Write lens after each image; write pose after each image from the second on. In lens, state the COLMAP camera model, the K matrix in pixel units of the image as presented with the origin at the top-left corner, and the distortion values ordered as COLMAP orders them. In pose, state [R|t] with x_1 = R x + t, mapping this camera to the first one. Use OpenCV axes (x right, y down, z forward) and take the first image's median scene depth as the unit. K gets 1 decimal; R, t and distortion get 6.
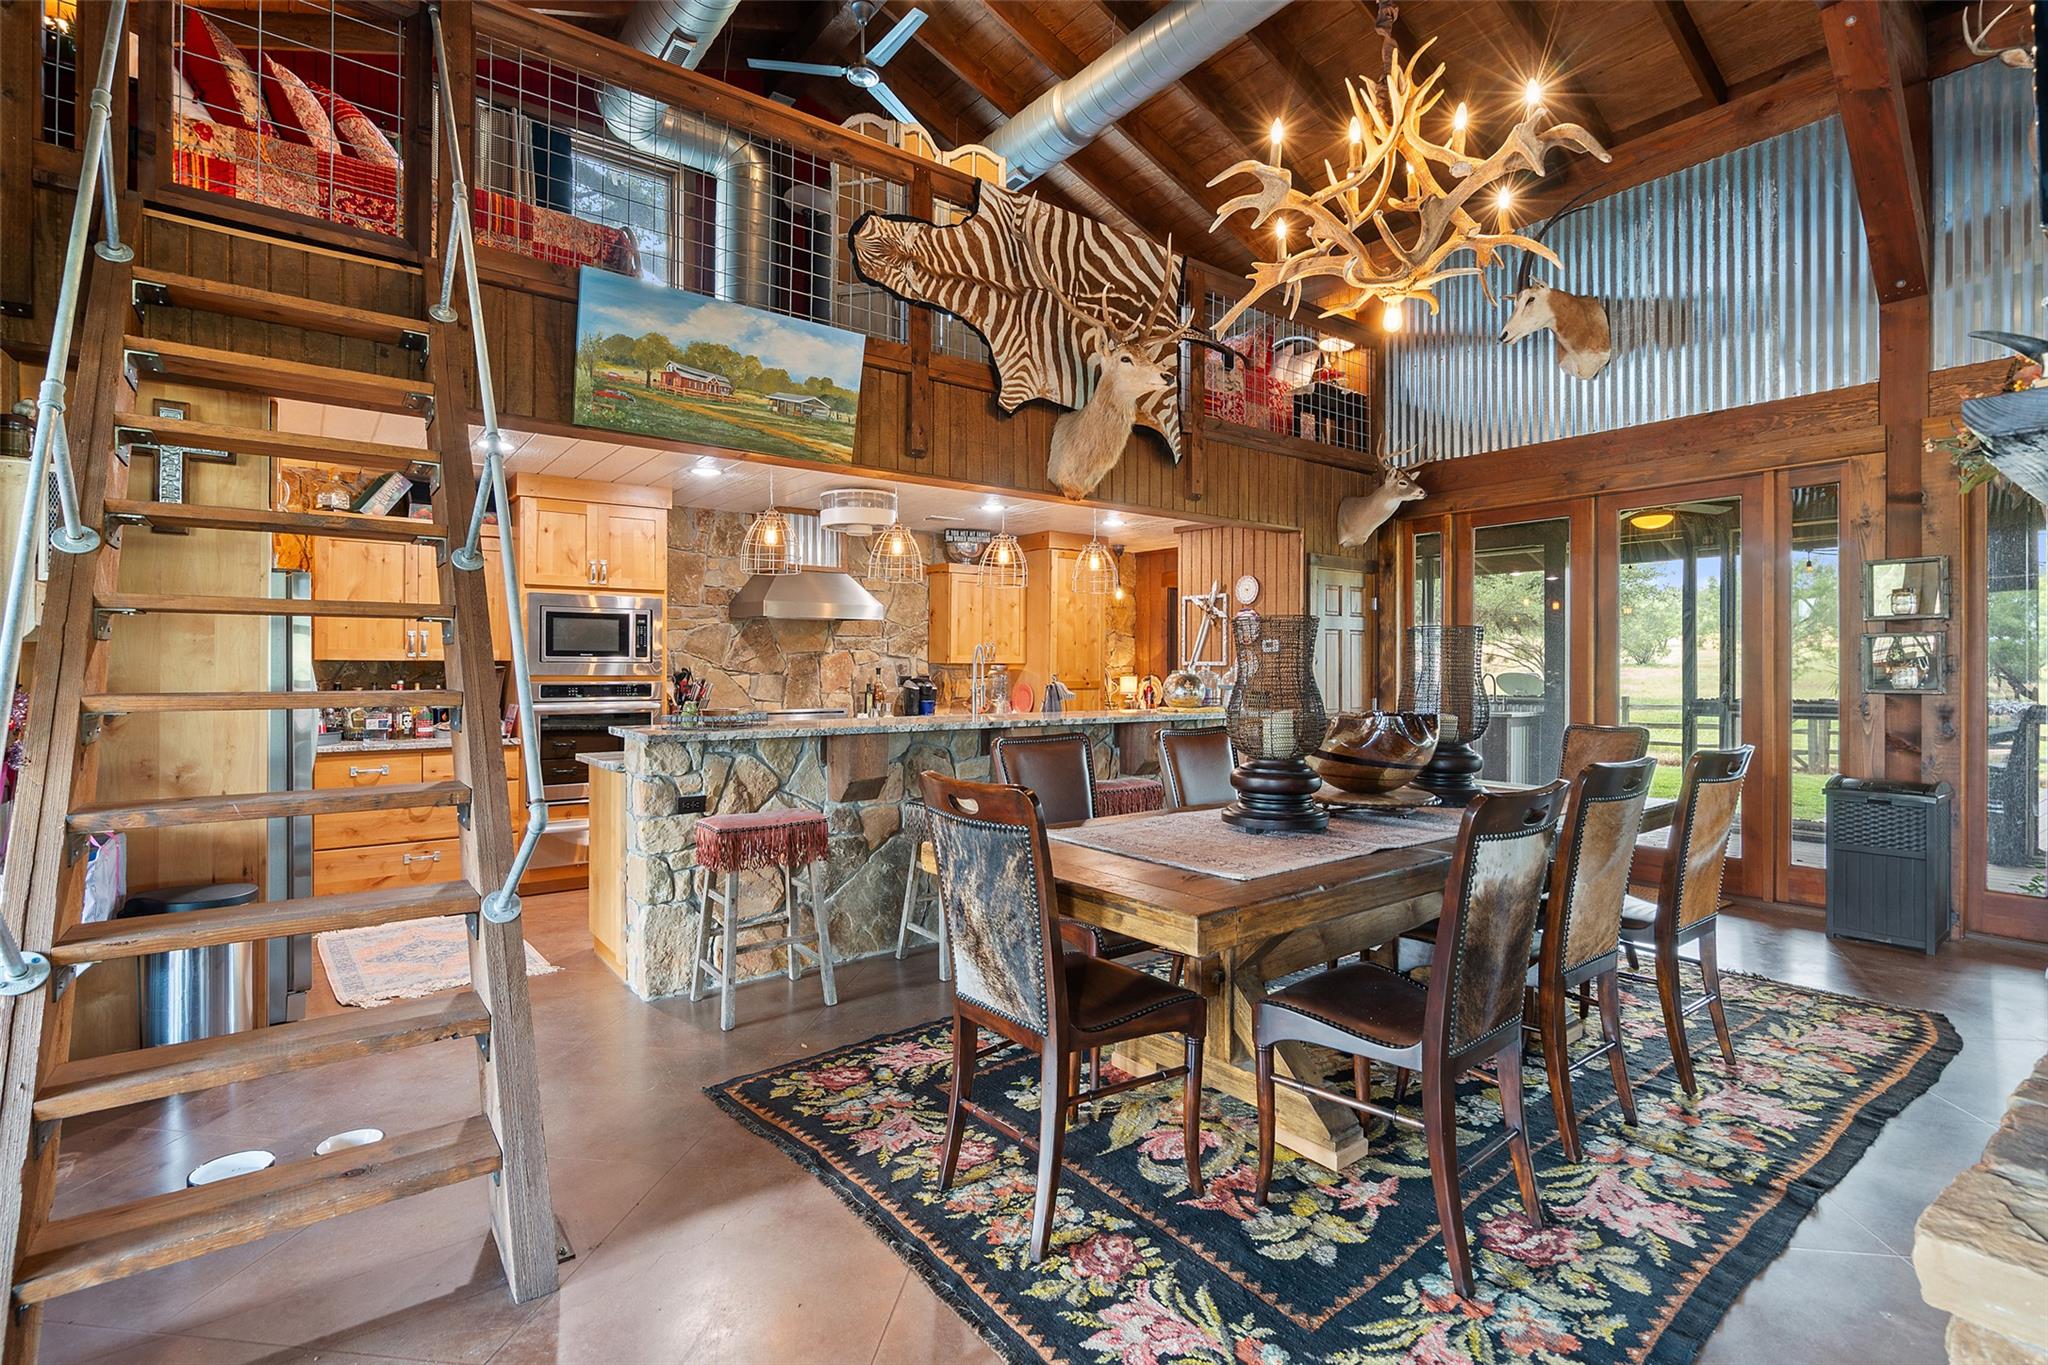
lens RADIAL K [[958.2, 0, 1017.3], [0, 958.2, 671.7], [0, 0, 1]] dist [-0.001883, -0.000013]
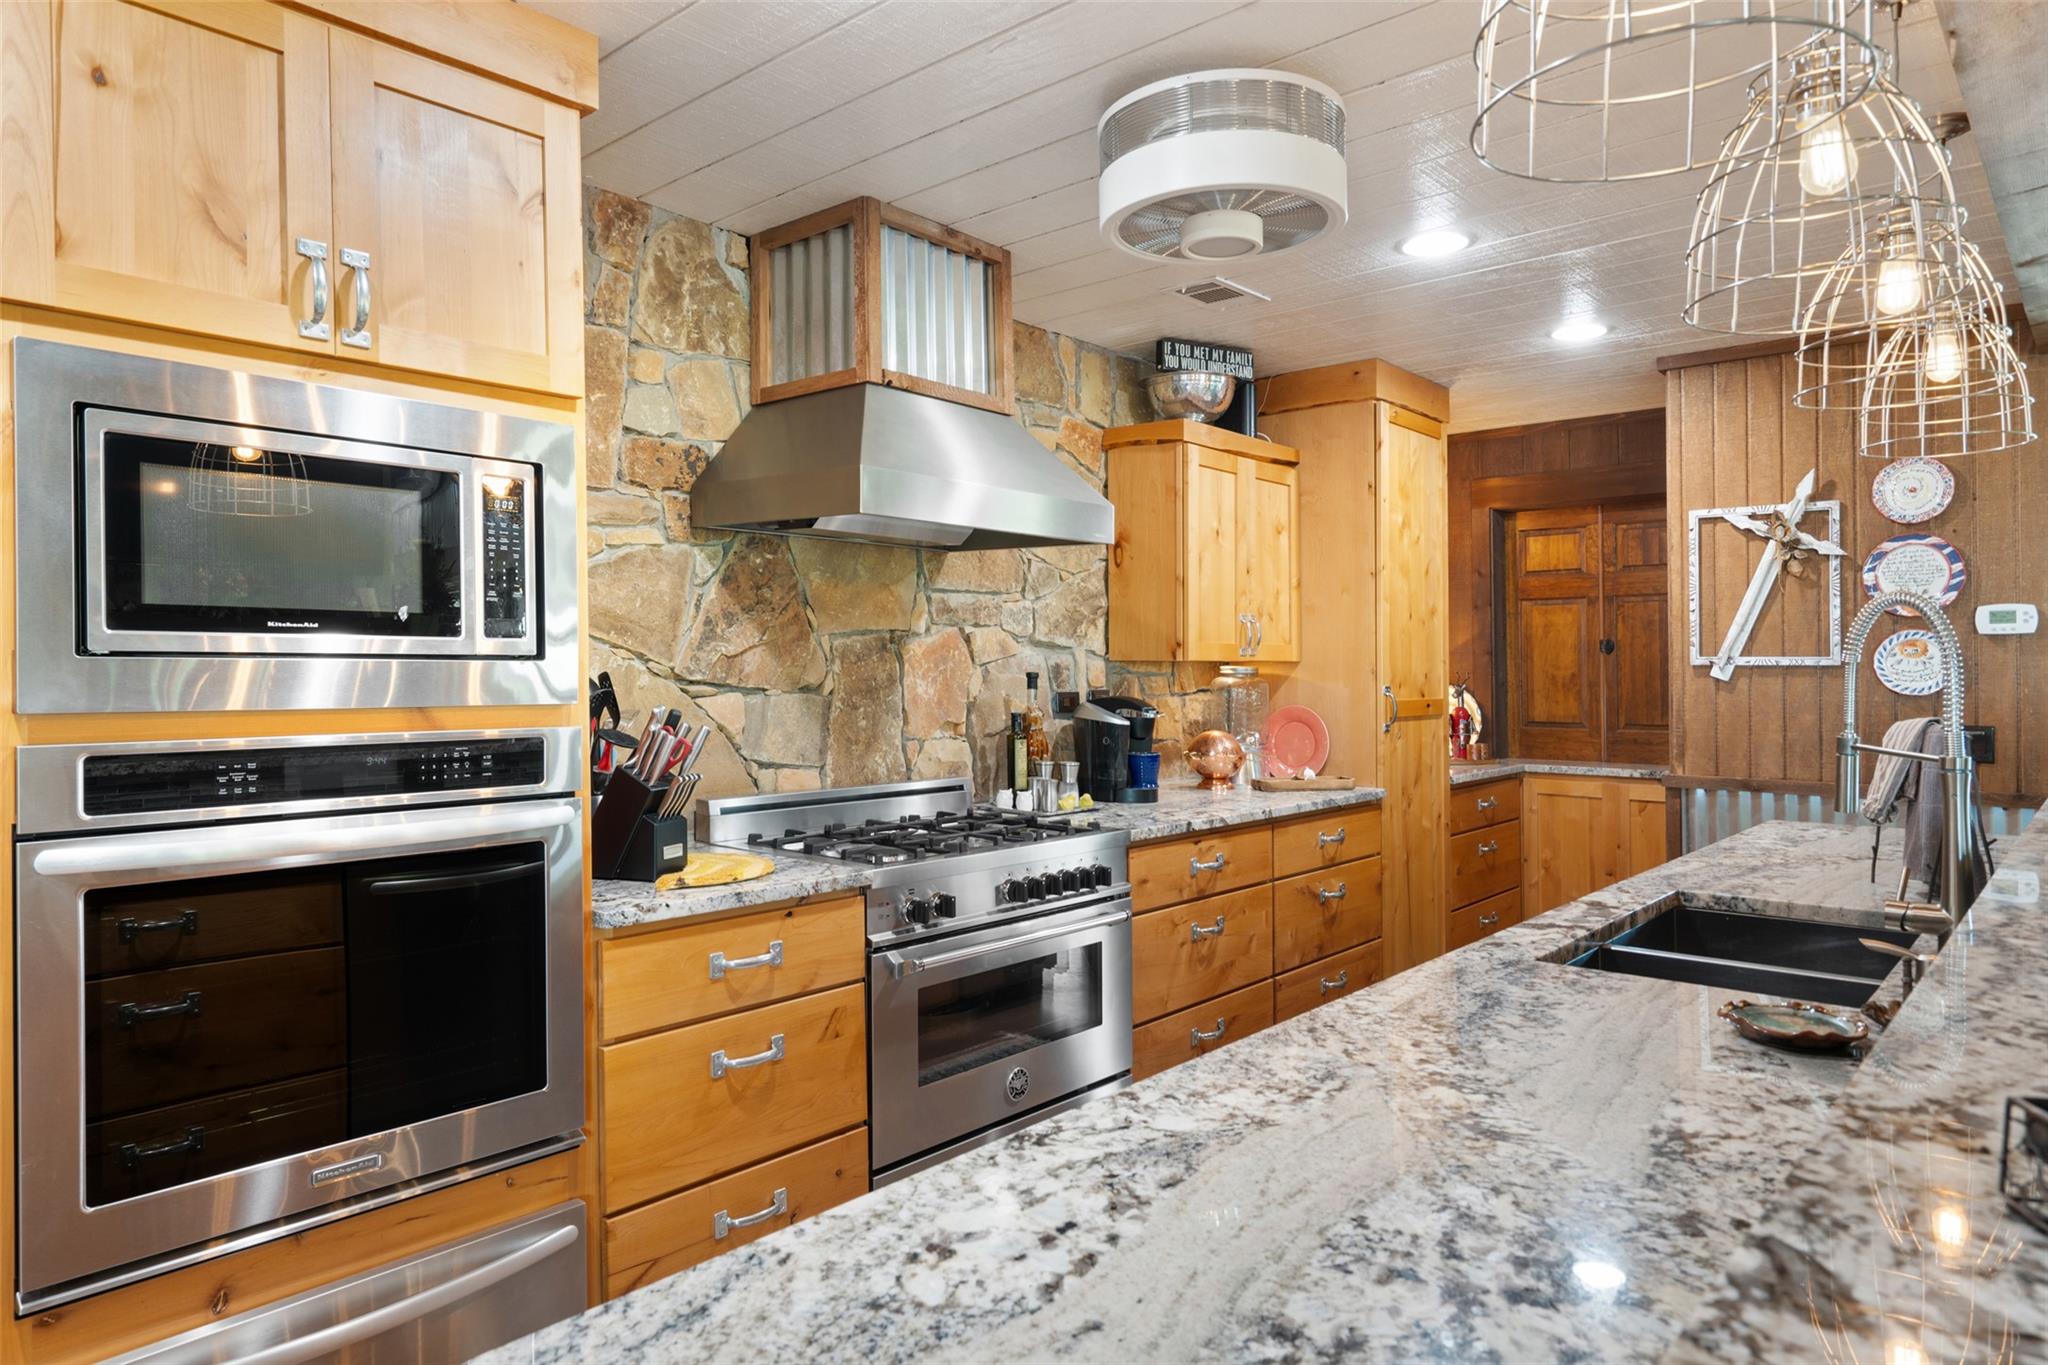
lens RADIAL K [[1251.7, 0, 1031.4], [0, 1251.7, 675.4], [0, 0, 1]] dist [0.013384, 0.000027]
pose [[0.979102, -0.003905, 0.203334, -0.398883], [0.003308, 0.999989, 0.003276, -0.007039], [-0.203345, -0.002535, 0.979104, 0.783373]]
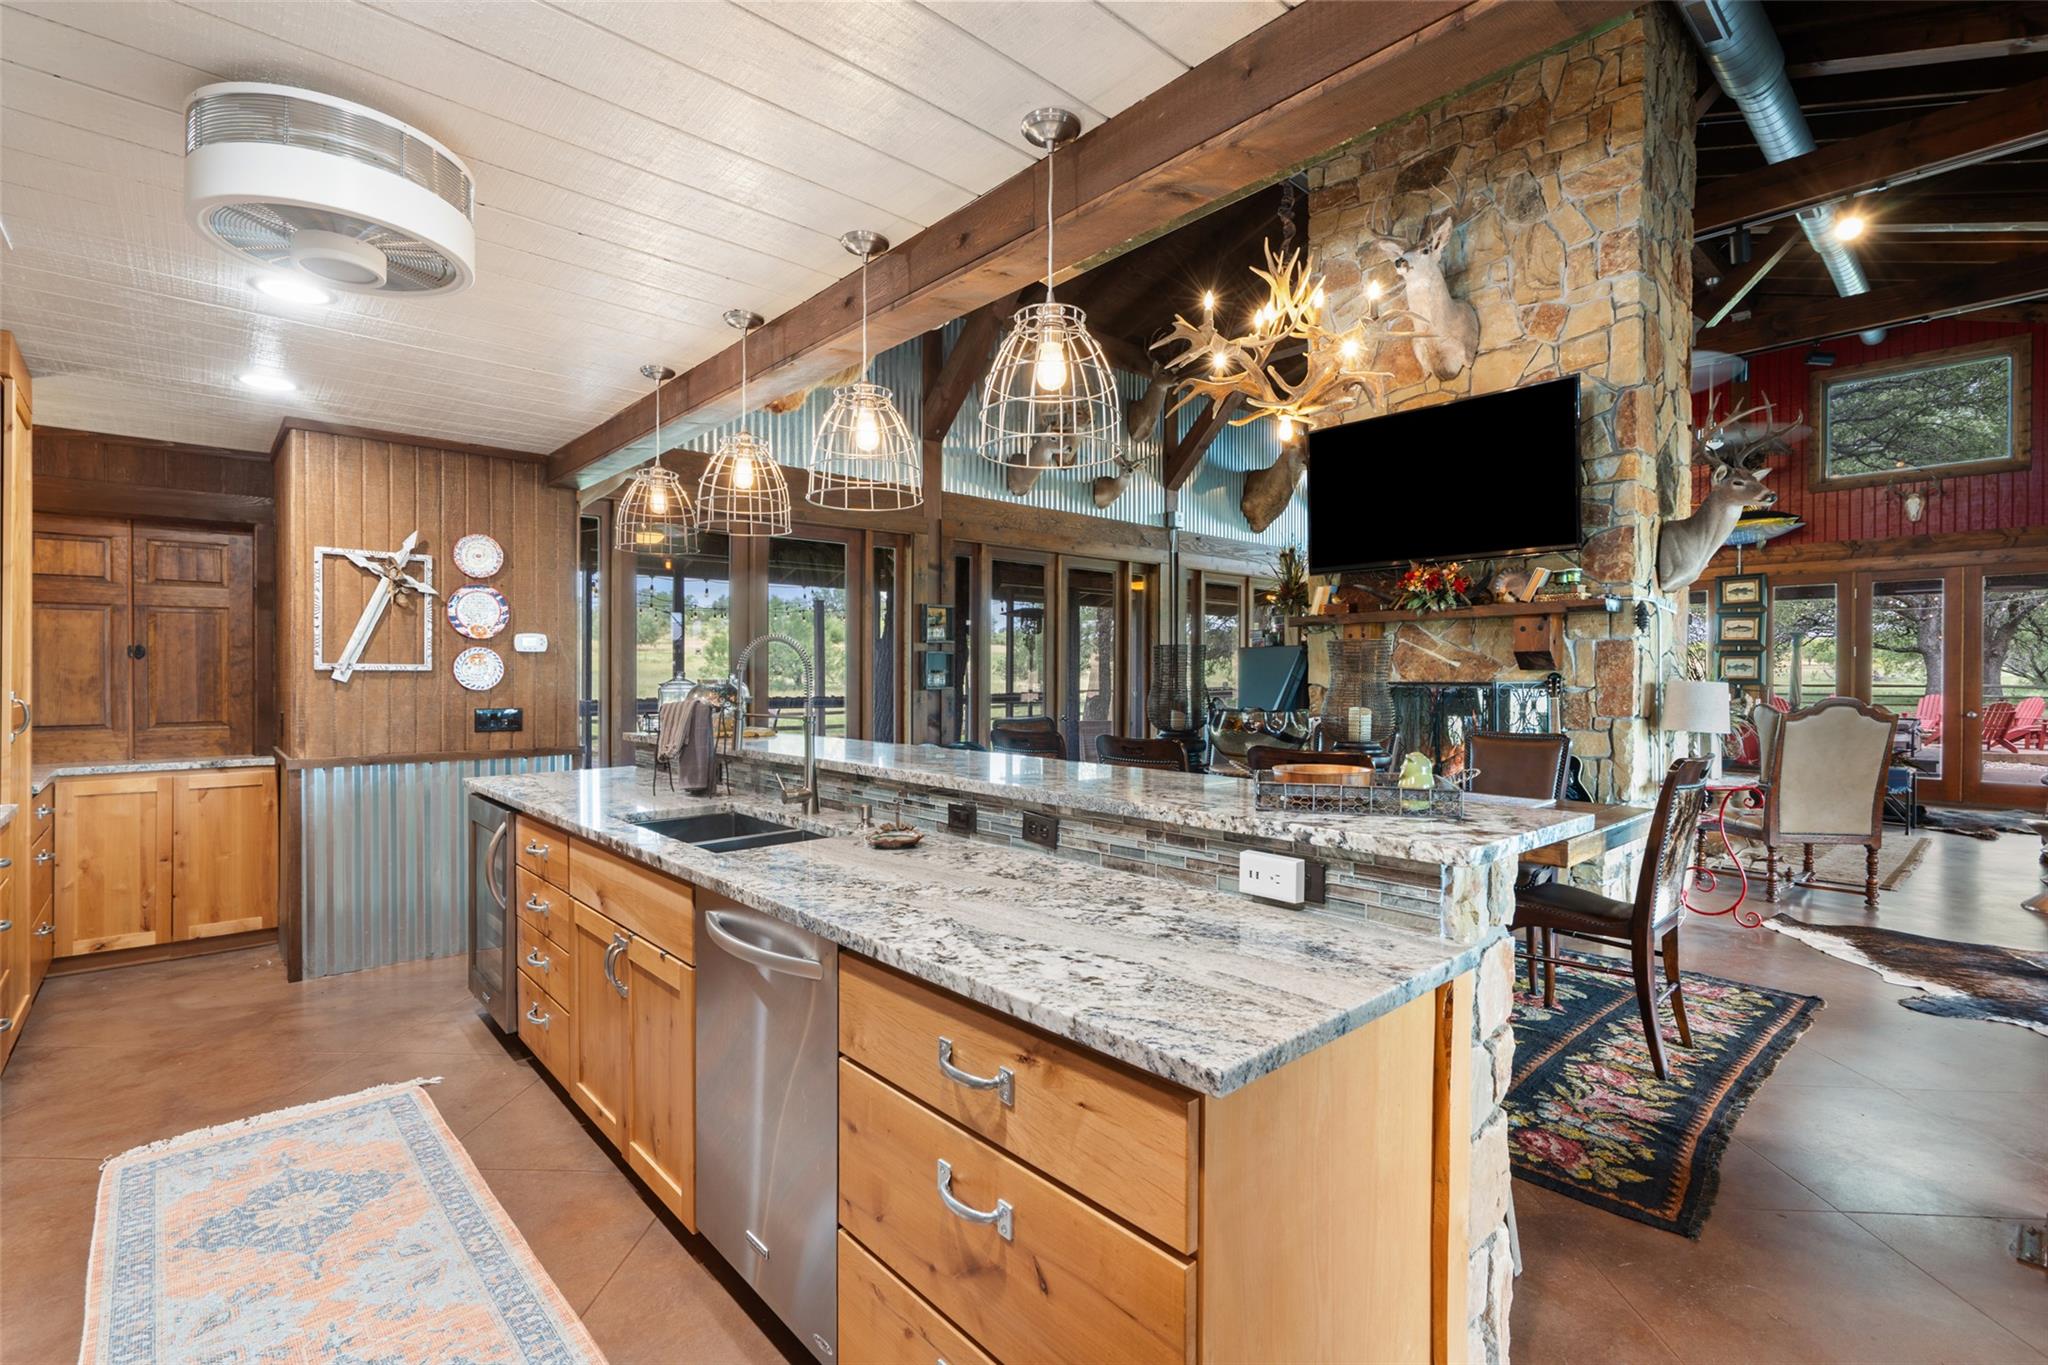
lens RADIAL K [[927.1, 0, 1020.6], [0, 927.1, 678.7], [0, 0, 1]] dist [-0.000162, 0.000026]
pose [[-0.086462, -0.009693, 0.996208, -0.646375], [0.001712, 0.999950, 0.009878, -0.009334], [-0.996254, 0.002559, -0.086441, 1.021658]]
